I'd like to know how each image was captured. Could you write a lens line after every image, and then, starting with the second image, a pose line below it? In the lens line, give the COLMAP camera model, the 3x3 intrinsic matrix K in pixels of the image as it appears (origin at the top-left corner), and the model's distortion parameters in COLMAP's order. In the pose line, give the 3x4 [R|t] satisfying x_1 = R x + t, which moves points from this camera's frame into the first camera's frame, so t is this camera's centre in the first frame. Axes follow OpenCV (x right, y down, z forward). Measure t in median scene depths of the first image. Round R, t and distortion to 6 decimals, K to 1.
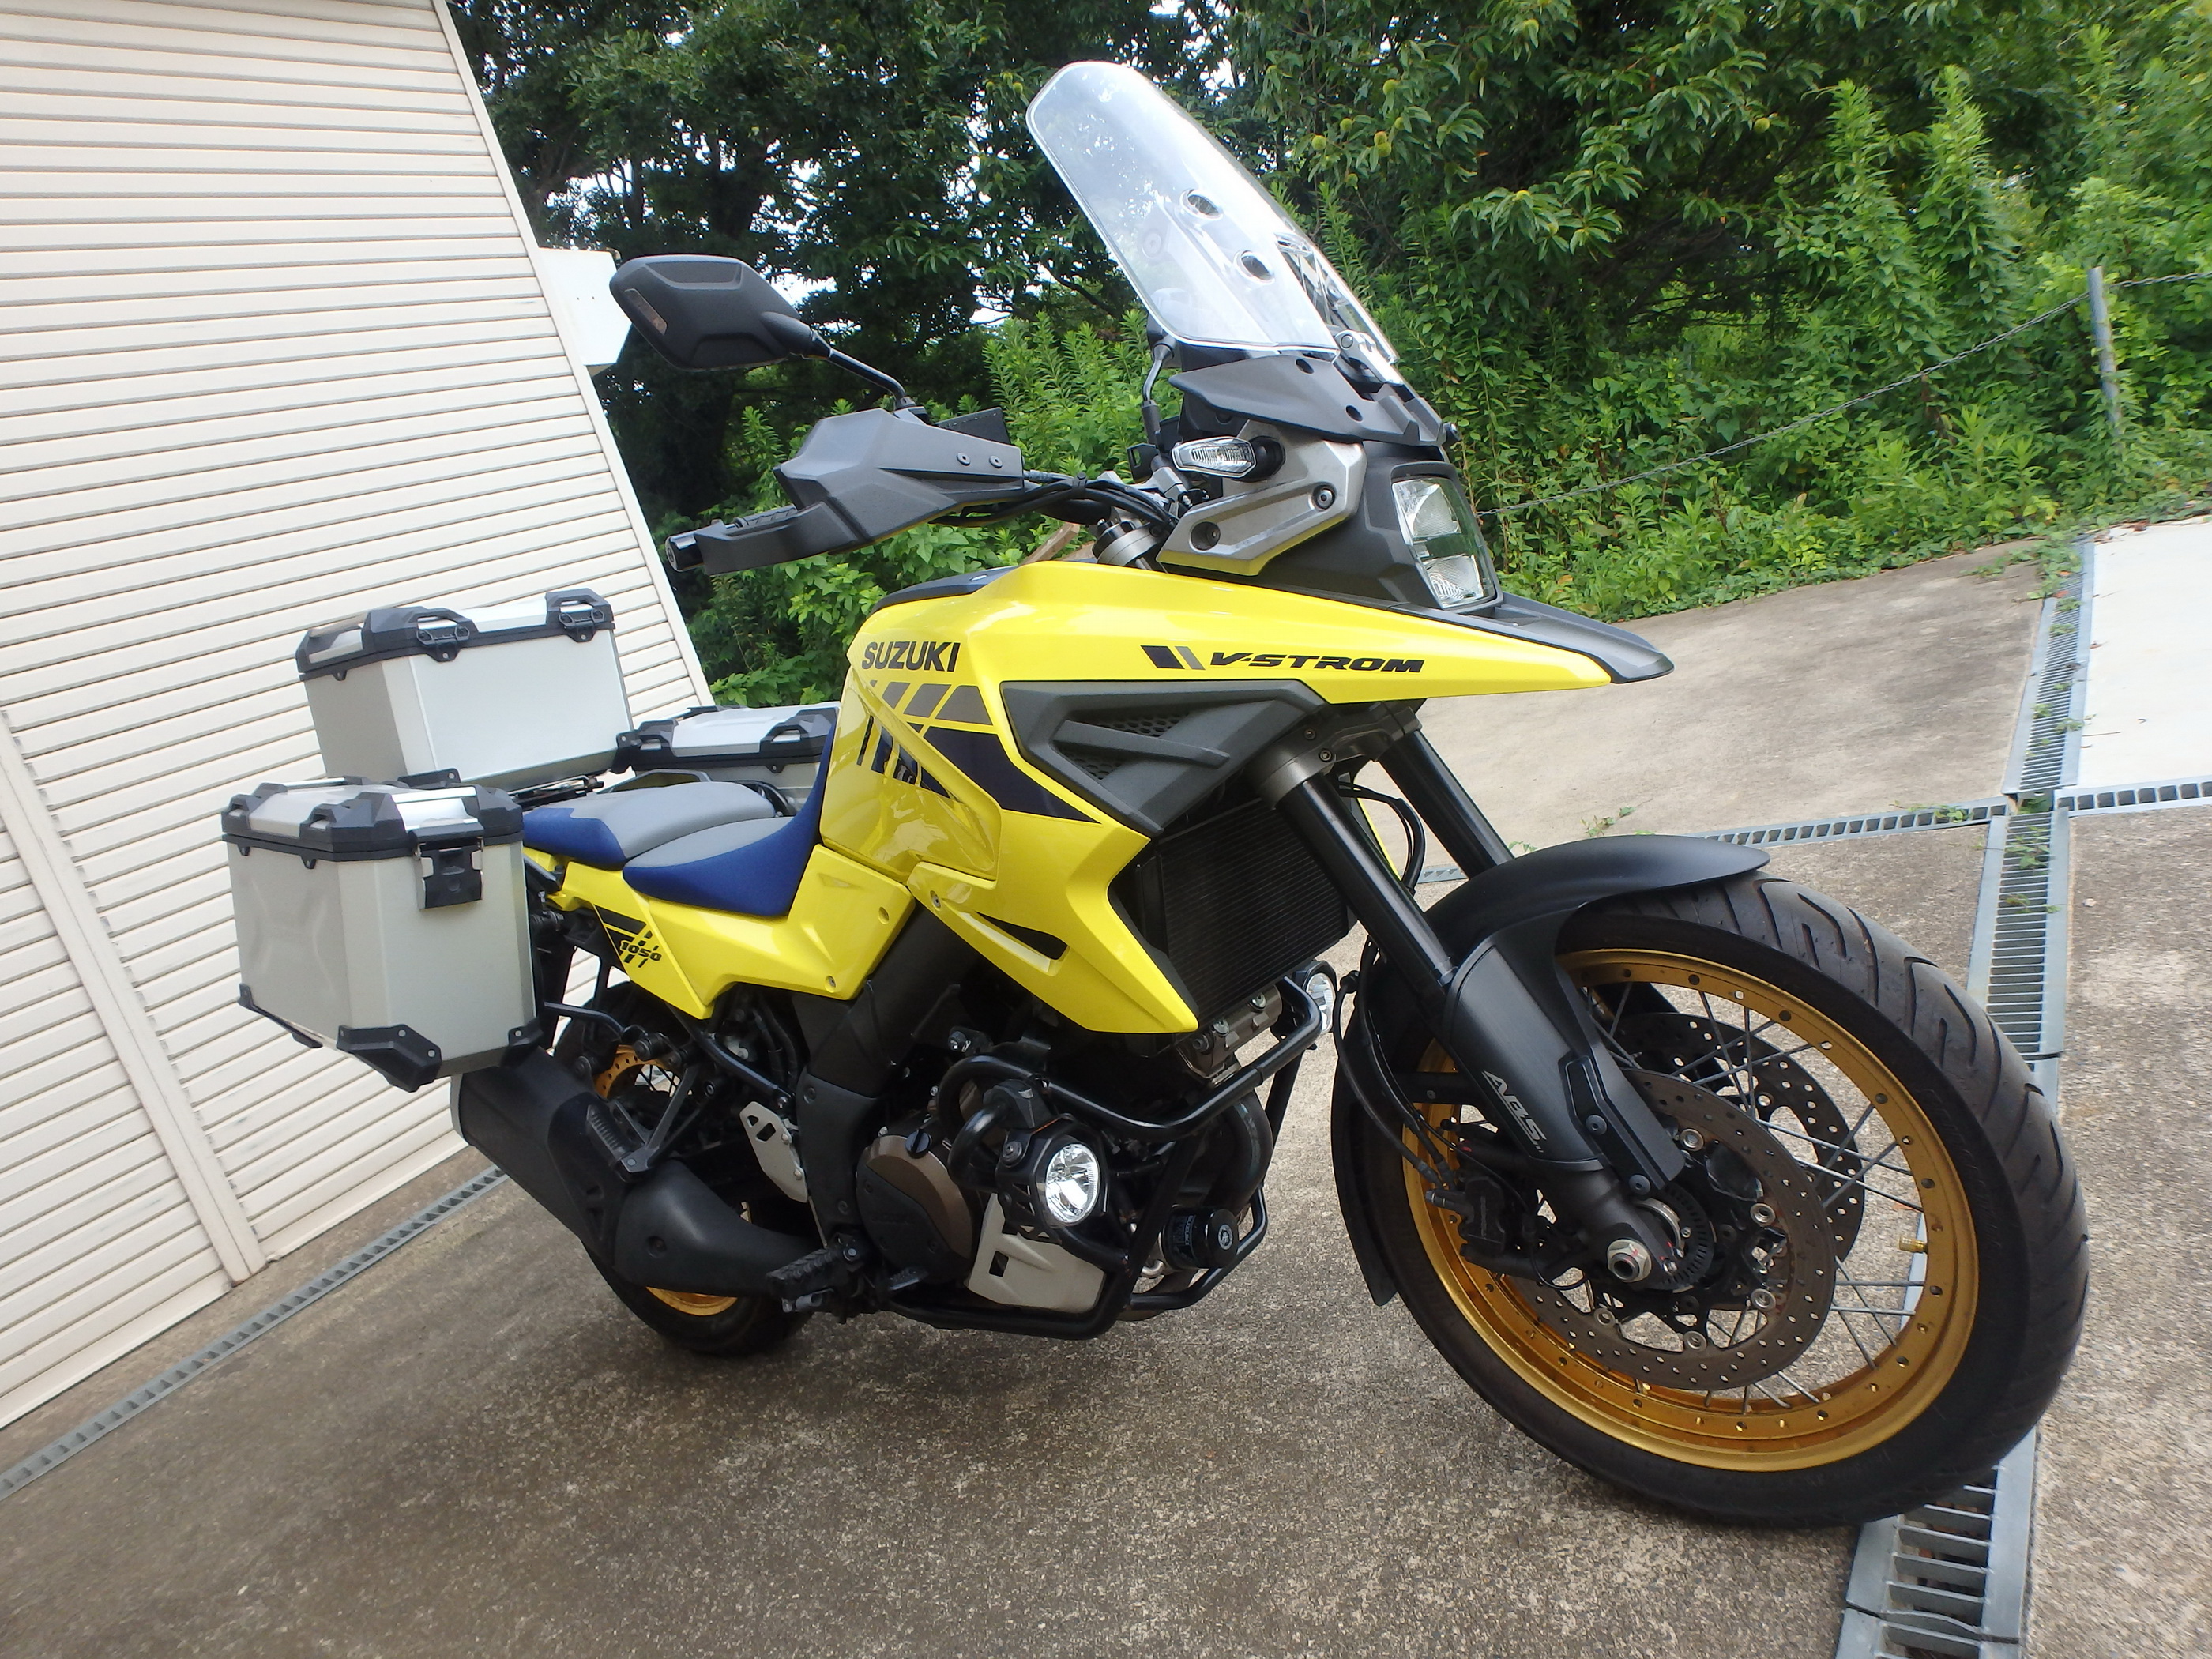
lens RADIAL K [[1372.5, 0, 1065.8], [0, 1372.5, 808.7], [0, 0, 1]] dist [-0.076505, 0.021485]
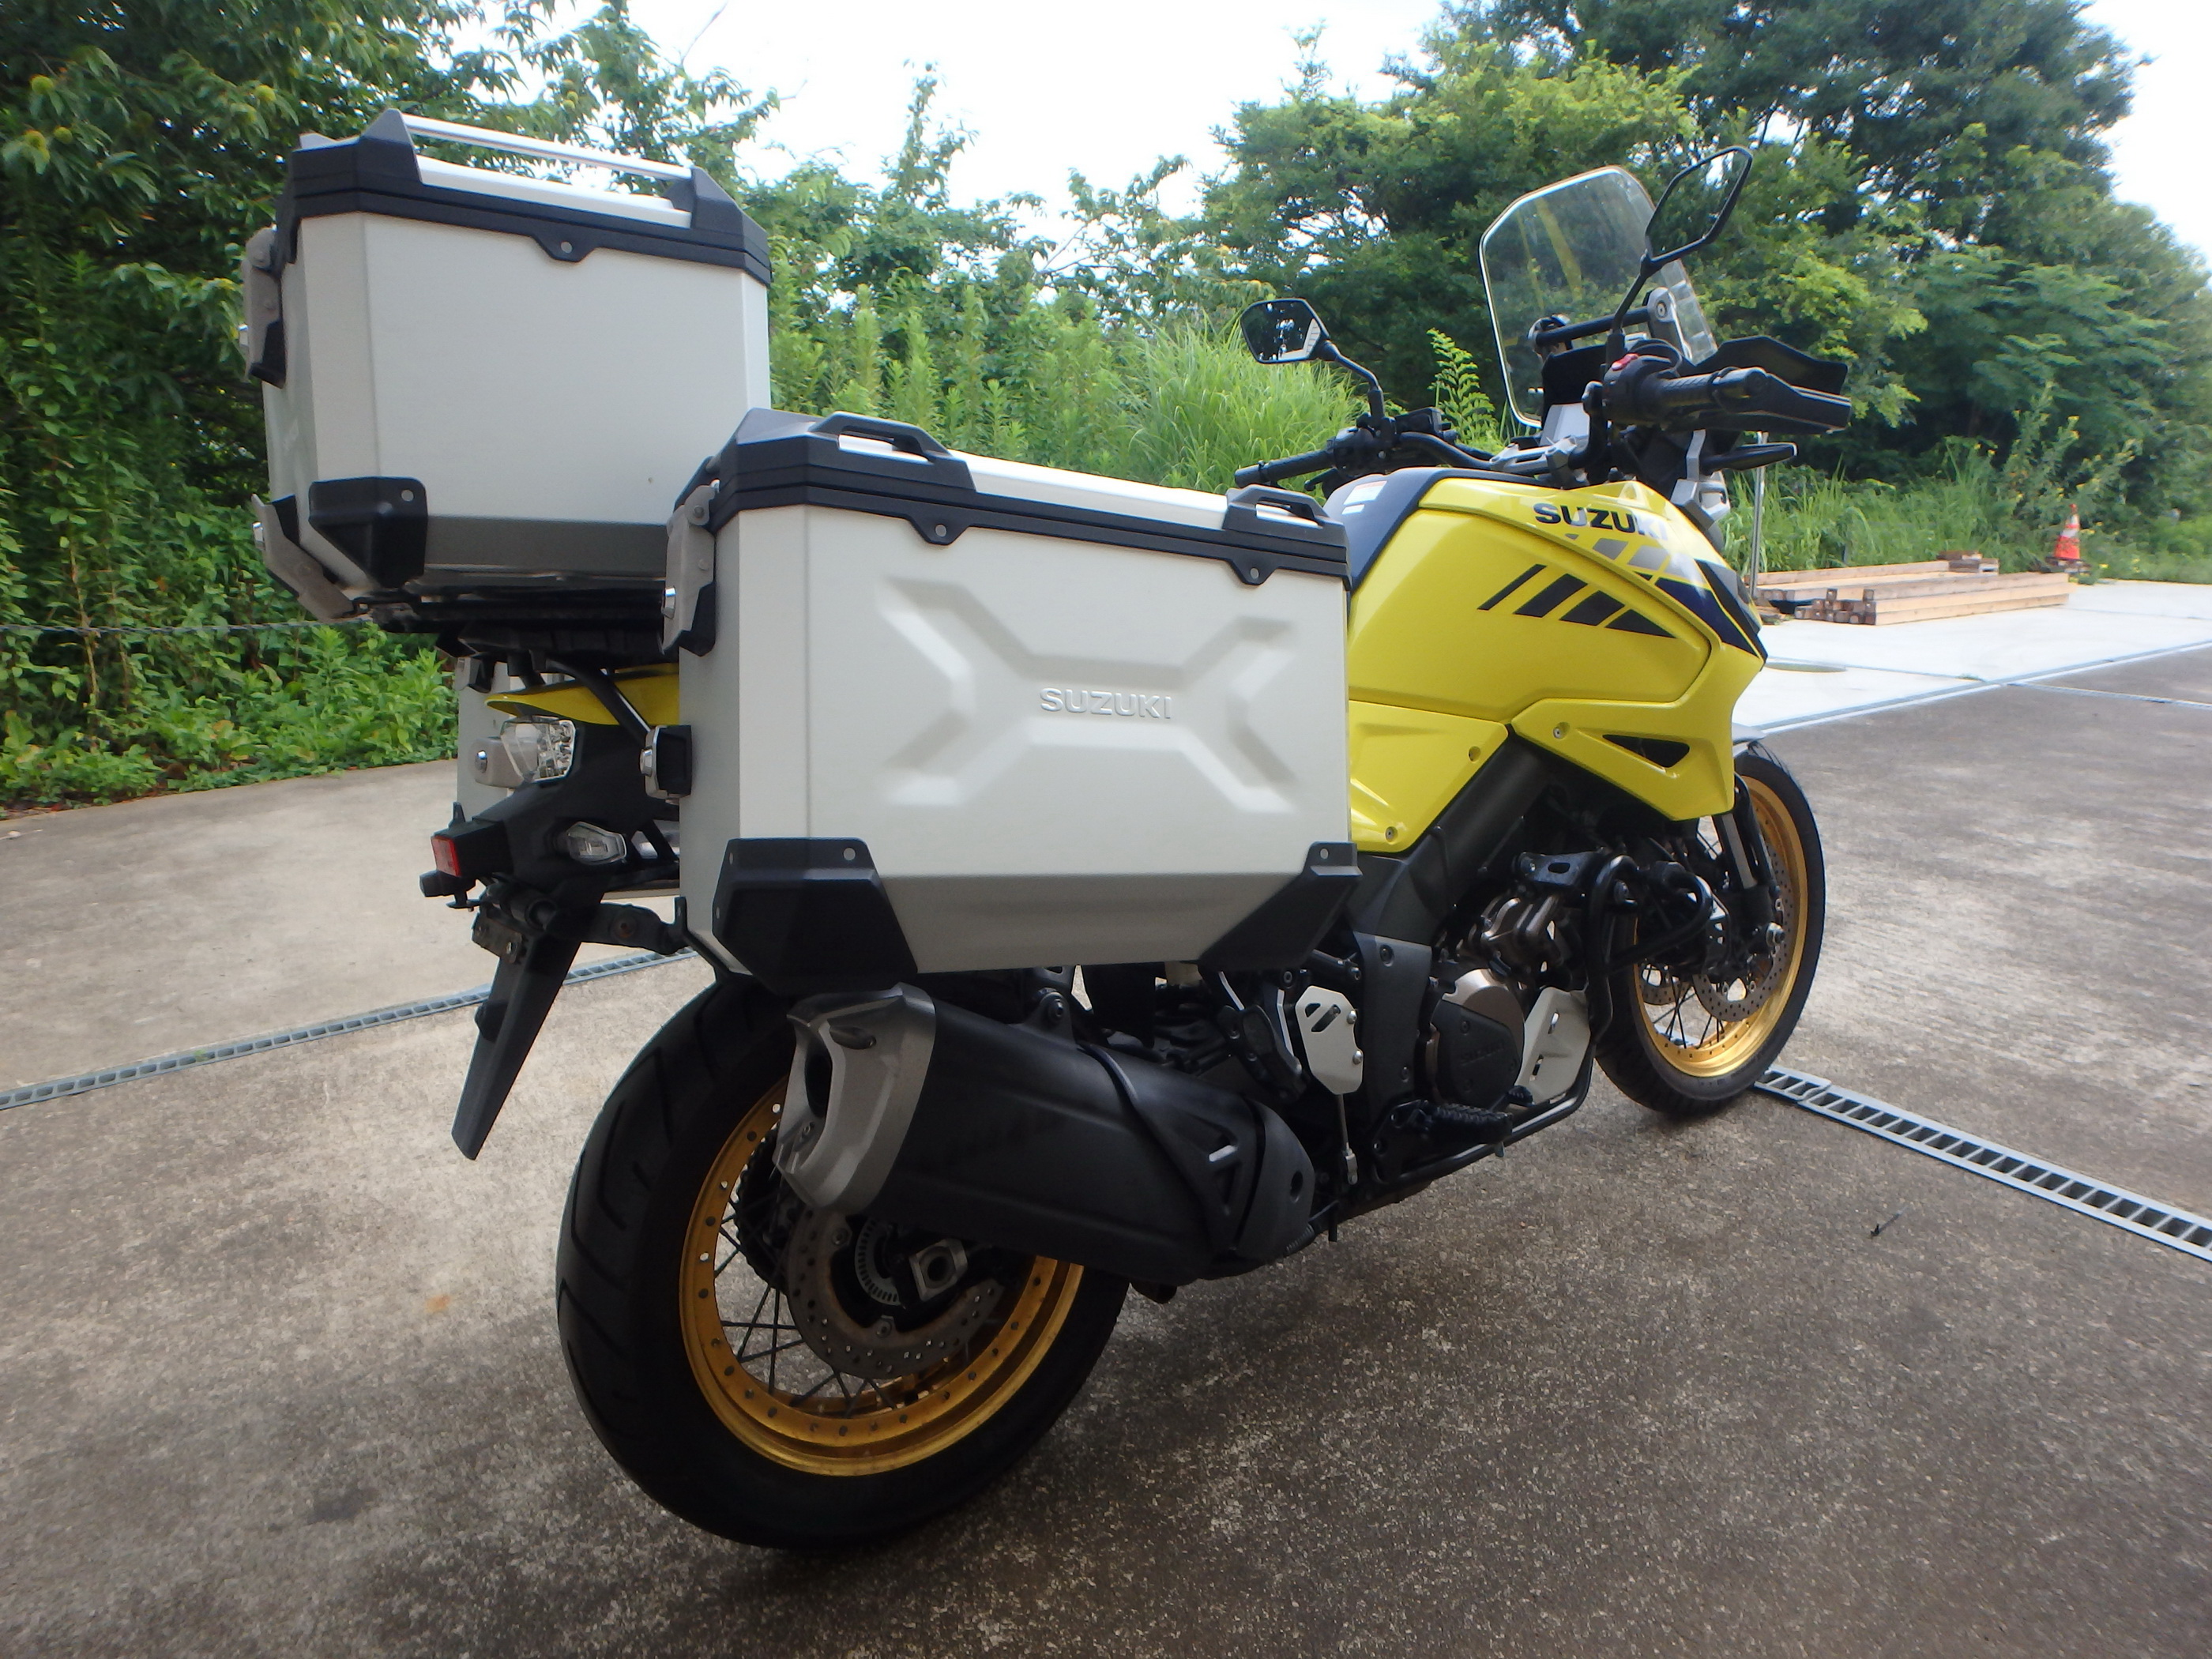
lens RADIAL K [[1390.5, 0, 1139.5], [0, 1390.5, 823.9], [0, 0, 1]] dist [-0.073603, 0.022395]
pose [[0.290516, 0.073988, 0.954005, -1.020057], [0.106991, 0.988242, -0.109224, 0.182542], [-0.950870, 0.133801, 0.279184, 0.783293]]
